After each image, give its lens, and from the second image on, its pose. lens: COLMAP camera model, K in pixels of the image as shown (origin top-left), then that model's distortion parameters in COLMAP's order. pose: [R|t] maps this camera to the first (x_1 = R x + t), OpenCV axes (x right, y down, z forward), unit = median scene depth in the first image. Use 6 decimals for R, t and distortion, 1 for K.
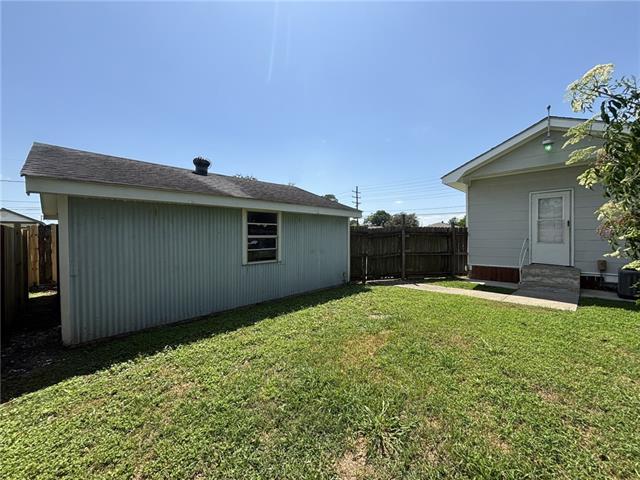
lens RADIAL K [[260.0, 0, 317.0], [0, 260.0, 237.4], [0, 0, 1]] dist [0.001727, 0.000508]
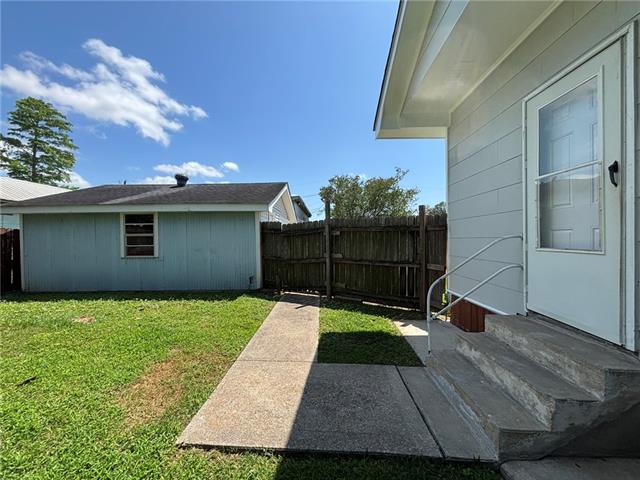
lens RADIAL K [[260.0, 0, 320.7], [0, 260.0, 240.0], [0, 0, 1]] dist [0.001727, 0.000508]
pose [[0.687878, 0.002959, -0.725820, 0.914989], [-0.000874, 0.999994, 0.003249, 0.011581], [0.725826, -0.001600, 0.687877, 0.598228]]
